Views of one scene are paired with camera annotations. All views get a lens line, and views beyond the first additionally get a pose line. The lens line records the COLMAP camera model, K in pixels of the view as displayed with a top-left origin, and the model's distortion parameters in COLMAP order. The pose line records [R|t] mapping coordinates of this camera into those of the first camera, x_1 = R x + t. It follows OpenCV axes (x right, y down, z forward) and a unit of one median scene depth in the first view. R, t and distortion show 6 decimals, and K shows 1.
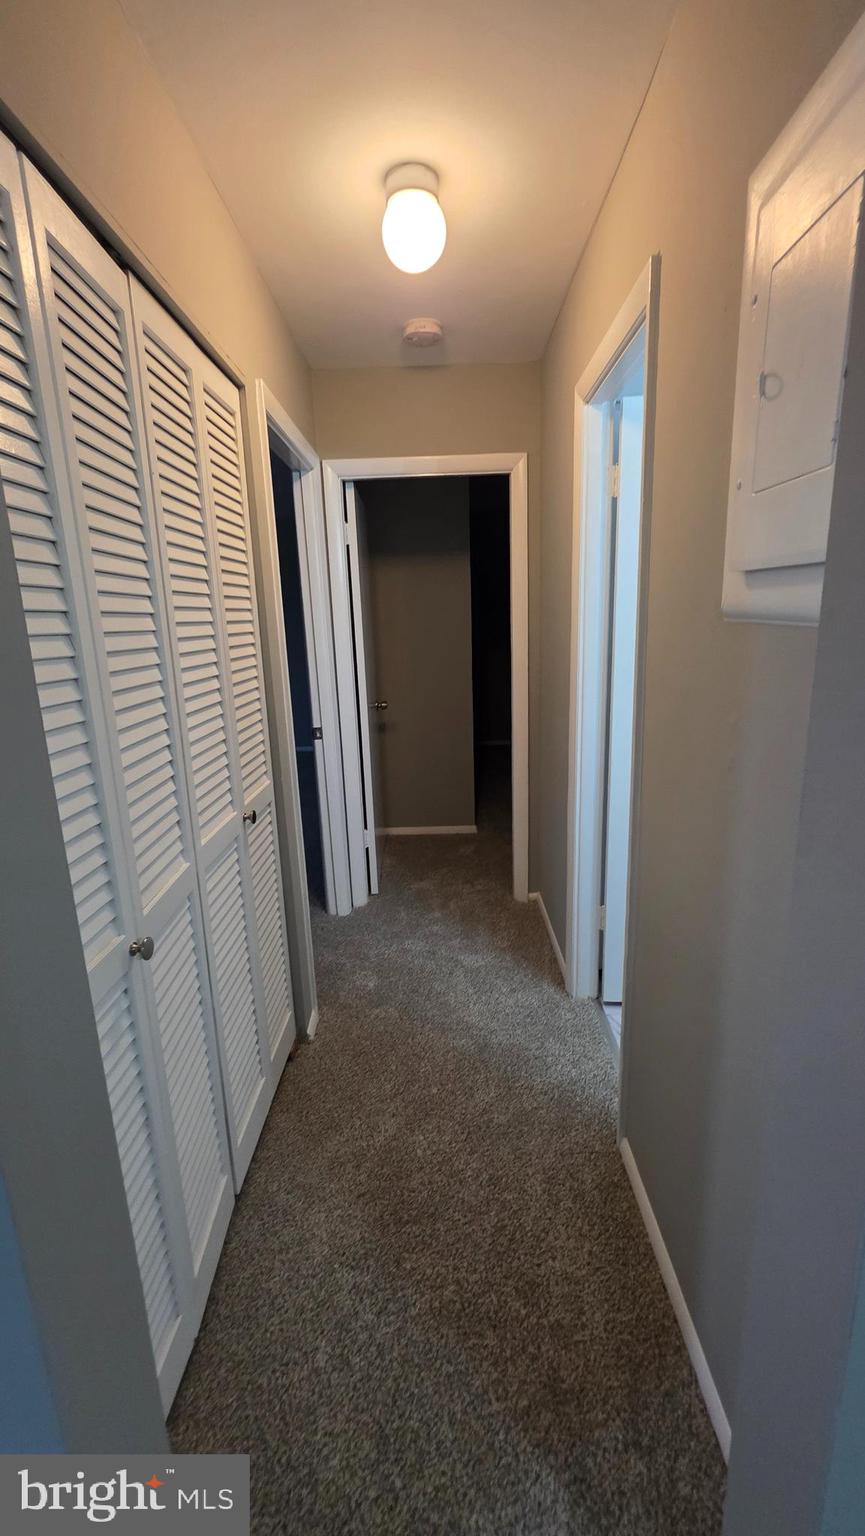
lens RADIAL K [[614.0, 0, 433.8], [0, 614.0, 761.0], [0, 0, 1]] dist [-0.000147, 0.000355]
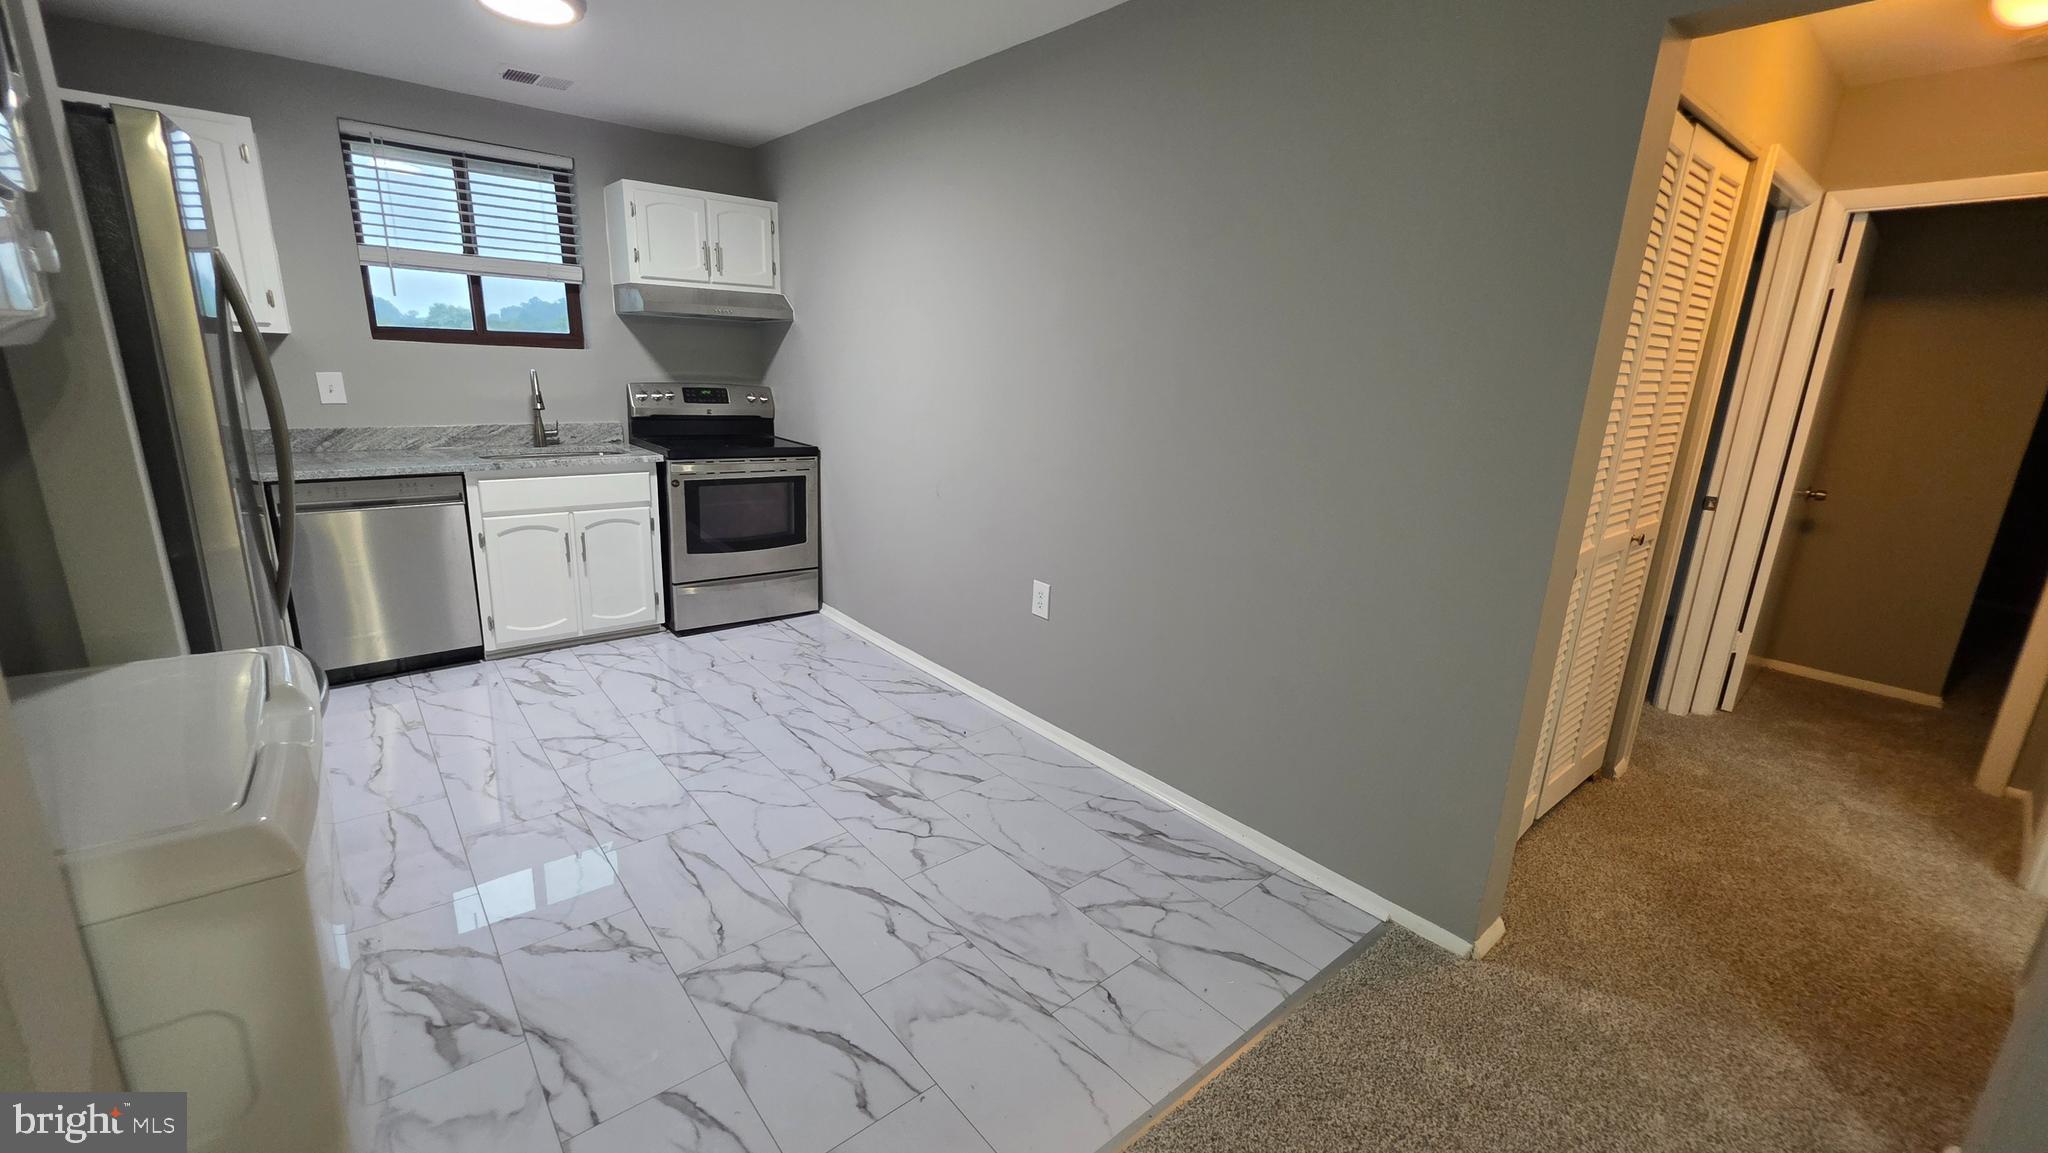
lens RADIAL K [[819.3, 0, 1019.4], [0, 819.3, 568.8], [0, 0, 1]] dist [0.000449, 0.000344]
pose [[0.643379, 0.247037, -0.724594, 0.052485], [-0.229157, 0.965251, 0.125612, 0.131384], [0.730445, 0.085230, 0.677632, -0.545447]]
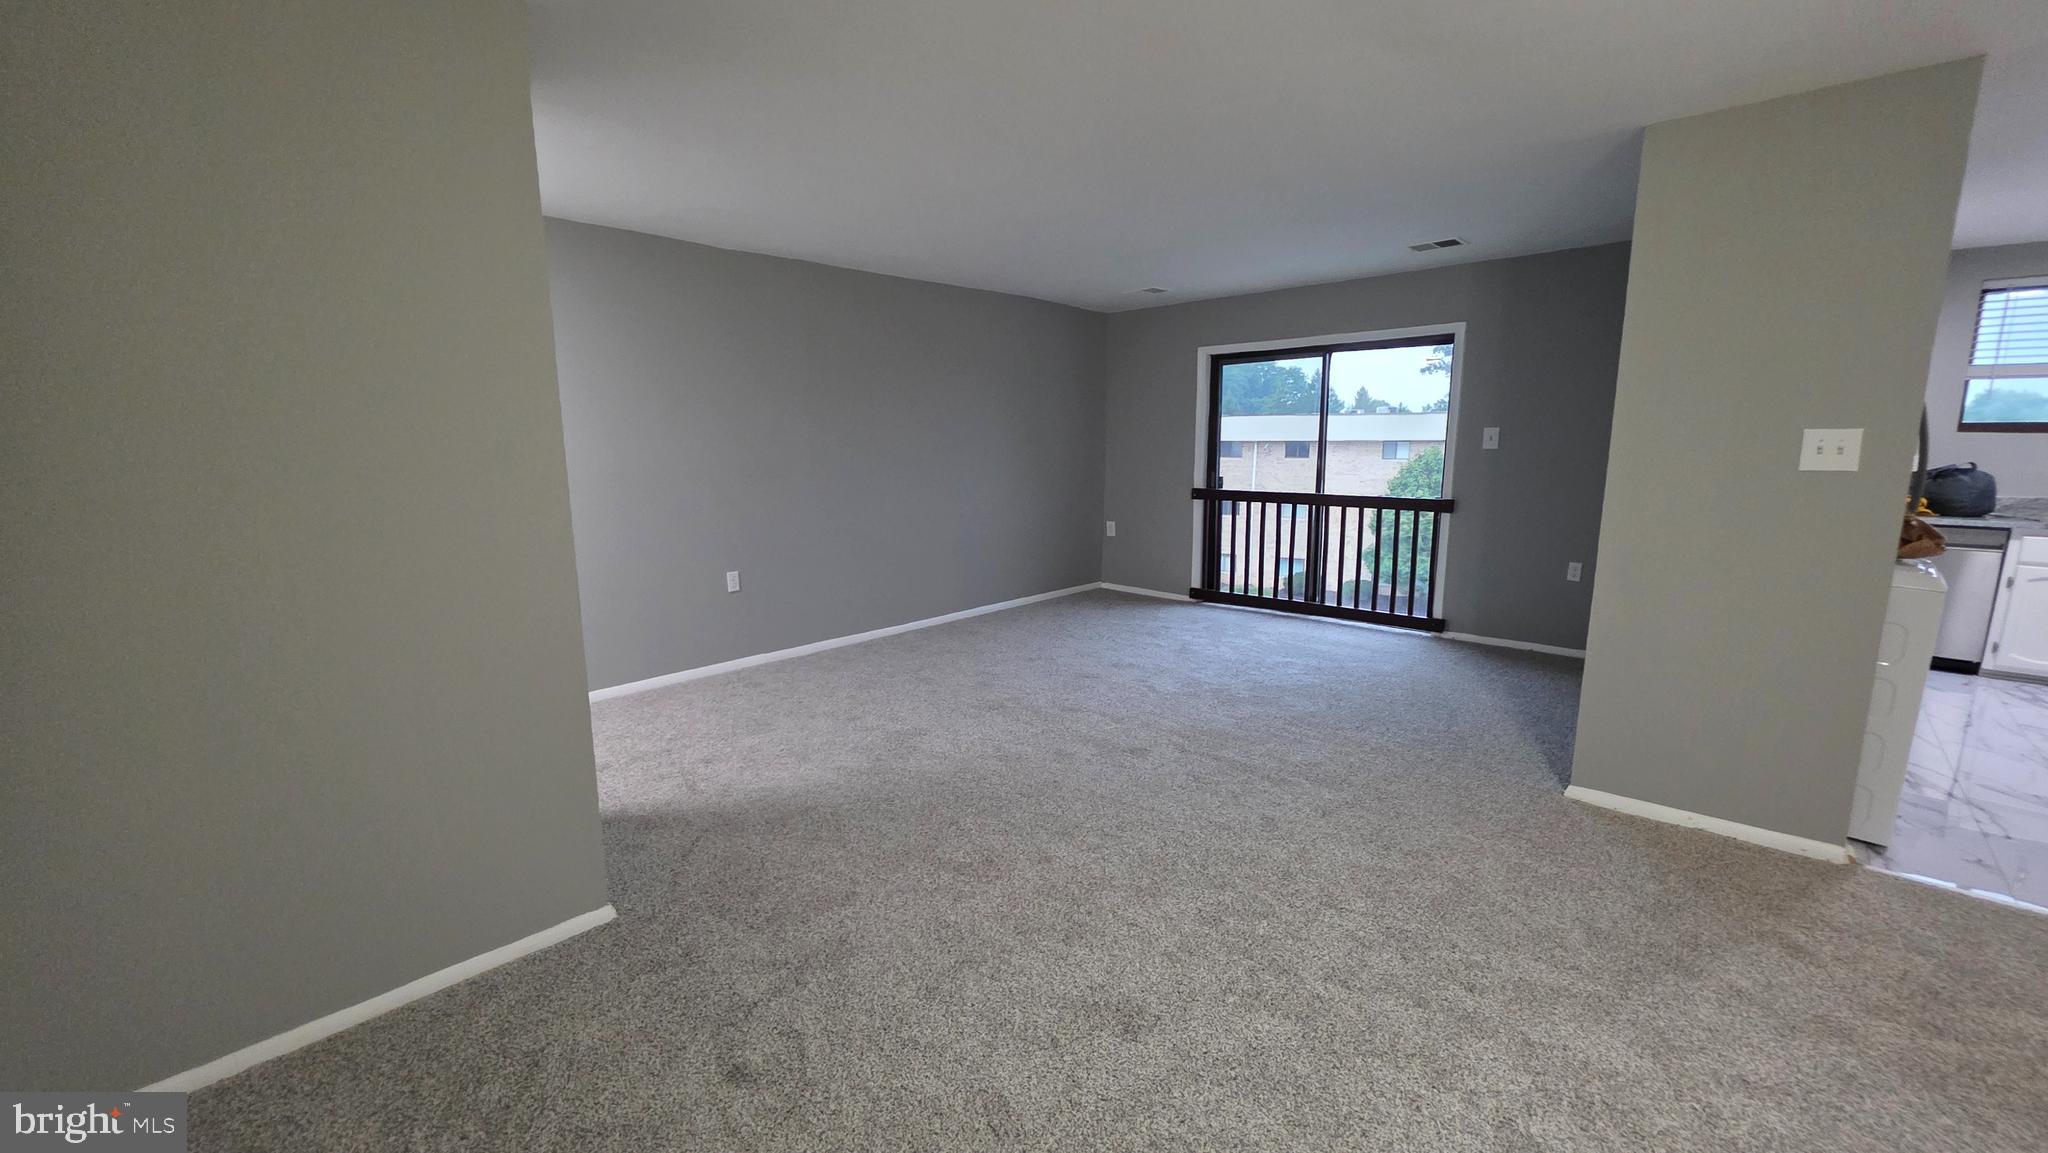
lens RADIAL K [[827.9, 0, 1009.1], [0, 827.9, 567.5], [0, 0, 1]] dist [-0.001717, -0.000053]
pose [[-0.683500, 0.155306, -0.713238, 1.121884], [-0.138467, 0.931777, 0.335587, 0.135908], [0.716697, 0.328134, -0.615364, -0.724019]]
